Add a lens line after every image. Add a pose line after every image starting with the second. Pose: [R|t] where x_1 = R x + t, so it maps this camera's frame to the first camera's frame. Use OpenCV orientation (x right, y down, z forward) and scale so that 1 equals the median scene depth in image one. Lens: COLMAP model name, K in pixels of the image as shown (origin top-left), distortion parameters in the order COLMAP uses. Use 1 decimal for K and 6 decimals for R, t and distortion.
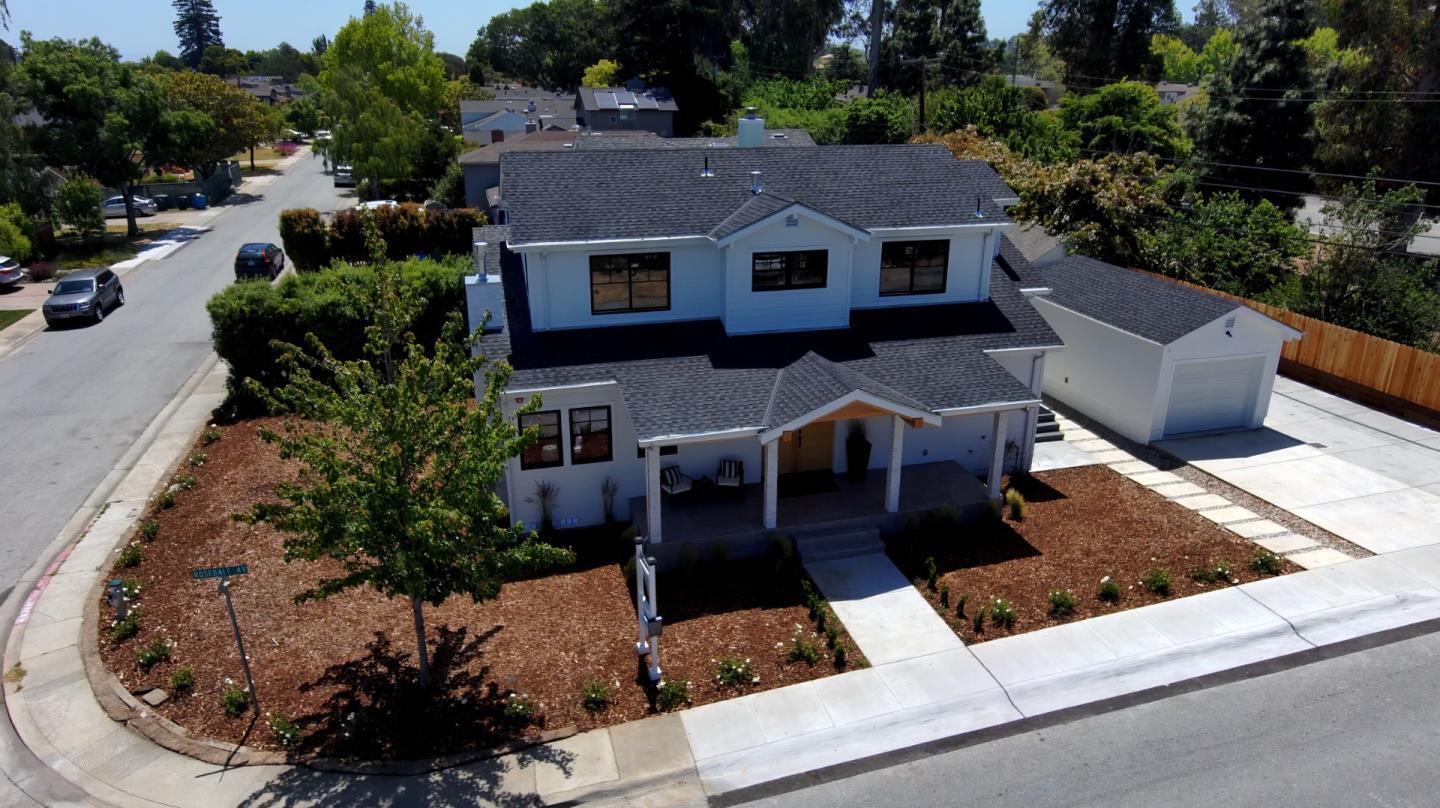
lens RADIAL K [[892.7, 0, 720.0], [0, 892.7, 404.0], [0, 0, 1]] dist [-0.004346, -0.001420]
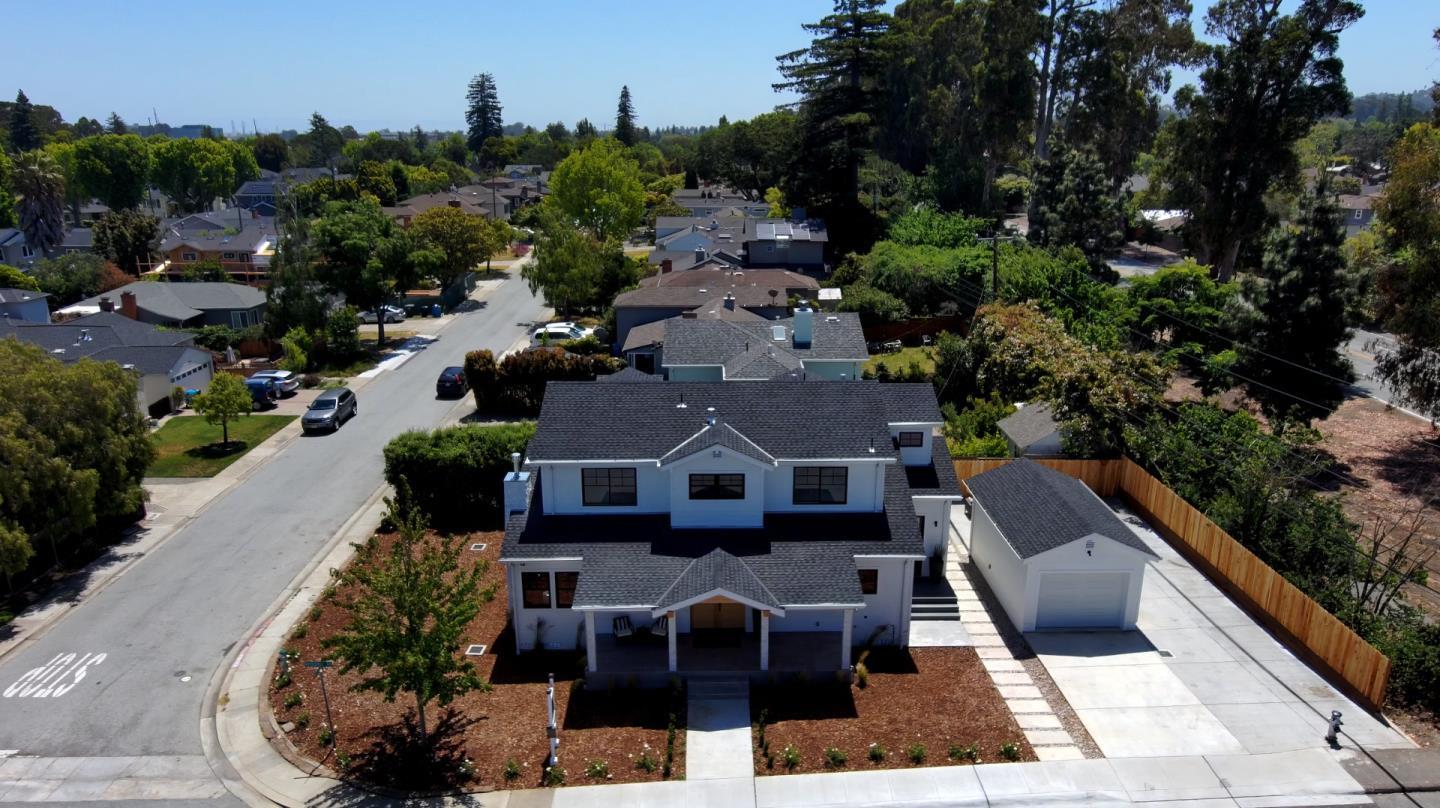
lens RADIAL K [[892.7, 0, 720.0], [0, 892.7, 404.0], [0, 0, 1]] dist [-0.004346, -0.001420]
pose [[0.966255, 0.065191, -0.249202, 0.404796], [-0.080816, 0.995320, -0.052982, -0.193789], [0.244582, 0.071333, 0.967001, -0.364760]]
